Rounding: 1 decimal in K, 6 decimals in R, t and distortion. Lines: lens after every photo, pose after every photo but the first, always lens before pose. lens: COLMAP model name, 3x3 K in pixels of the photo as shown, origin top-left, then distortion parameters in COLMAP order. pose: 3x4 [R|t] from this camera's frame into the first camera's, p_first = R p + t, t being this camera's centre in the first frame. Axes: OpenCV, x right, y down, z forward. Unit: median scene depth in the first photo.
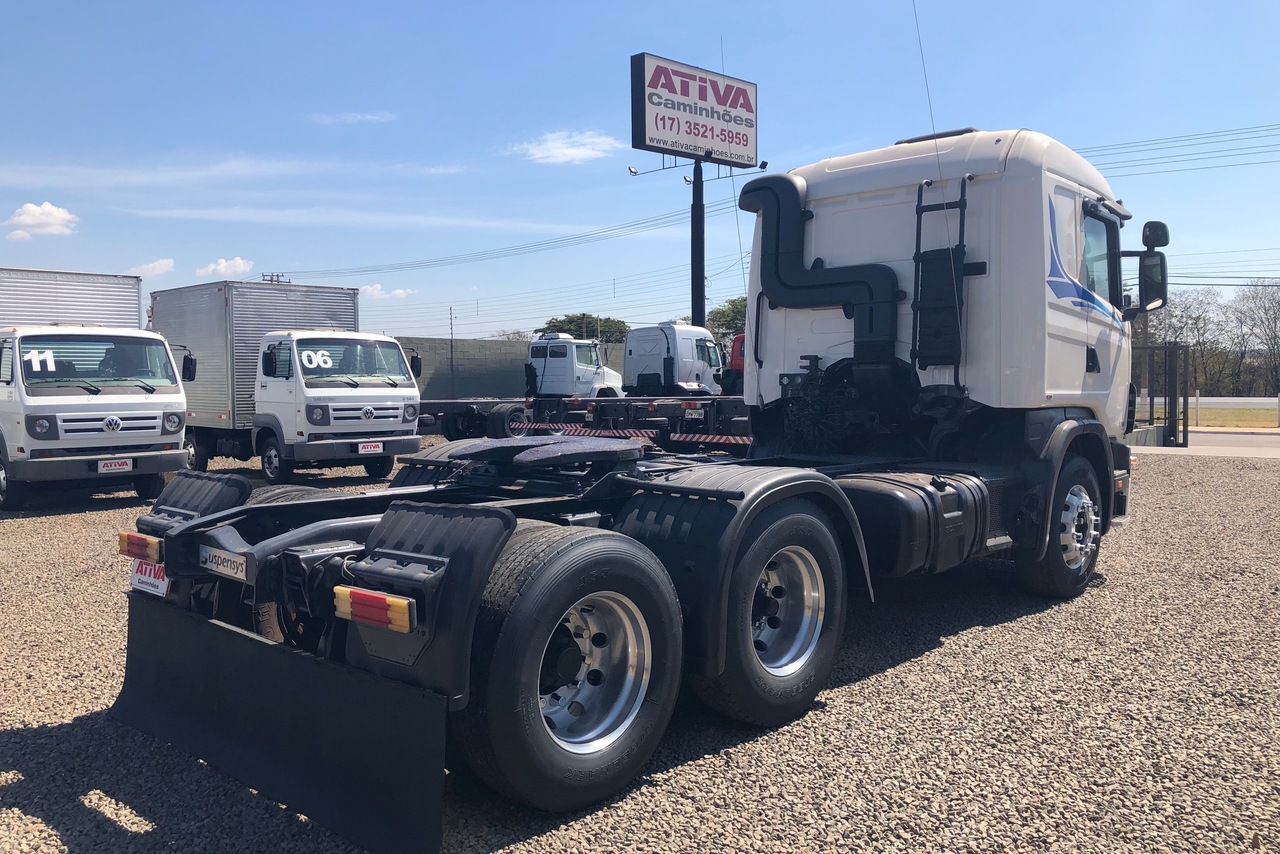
lens RADIAL K [[1073.6, 0, 635.1], [0, 1073.6, 422.9], [0, 0, 1]] dist [0.047049, -0.007014]
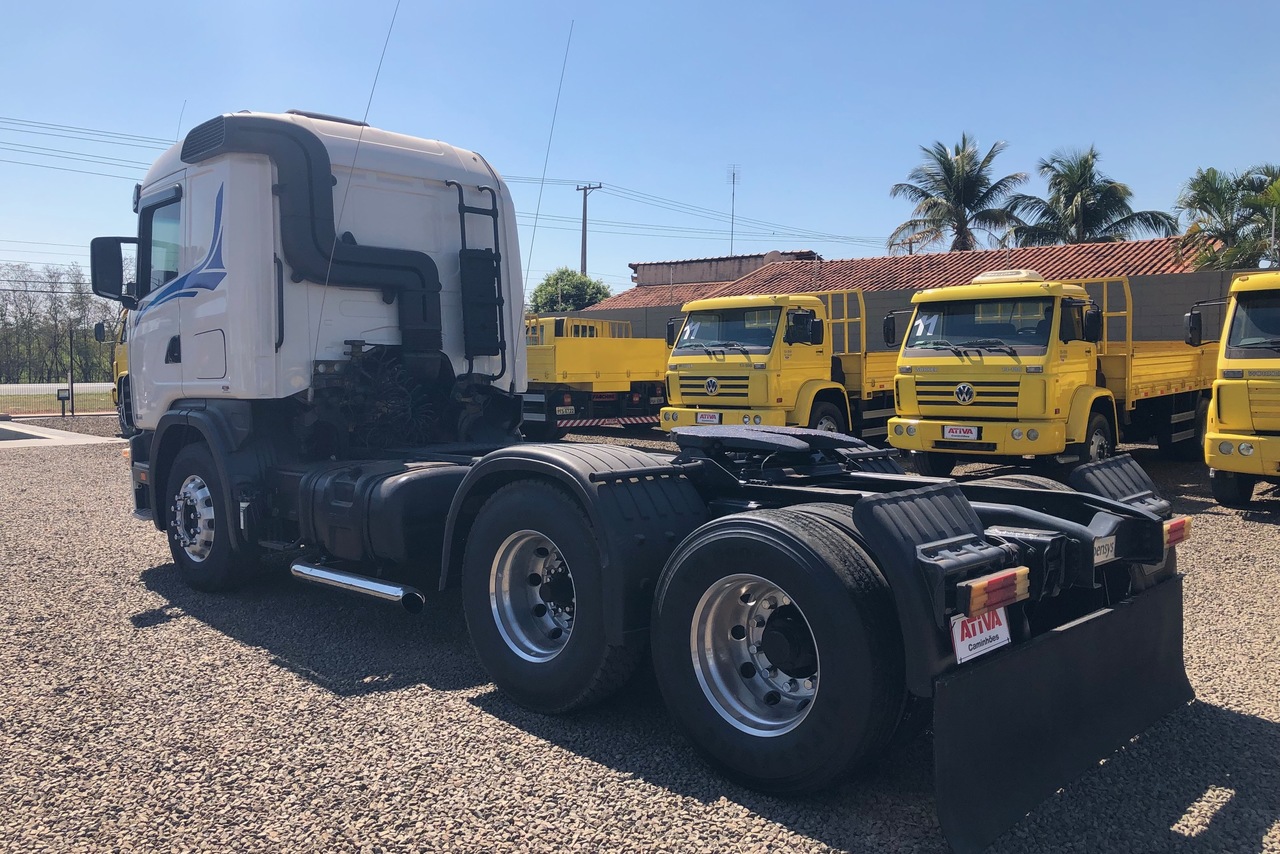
lens RADIAL K [[1073.6, 0, 635.1], [0, 1073.6, 422.9], [0, 0, 1]] dist [0.047049, -0.007014]
pose [[-0.027200, -0.030327, 0.999170, -0.738631], [0.048164, 0.998339, 0.031613, -0.011677], [-0.998469, 0.048984, -0.025695, 0.799302]]
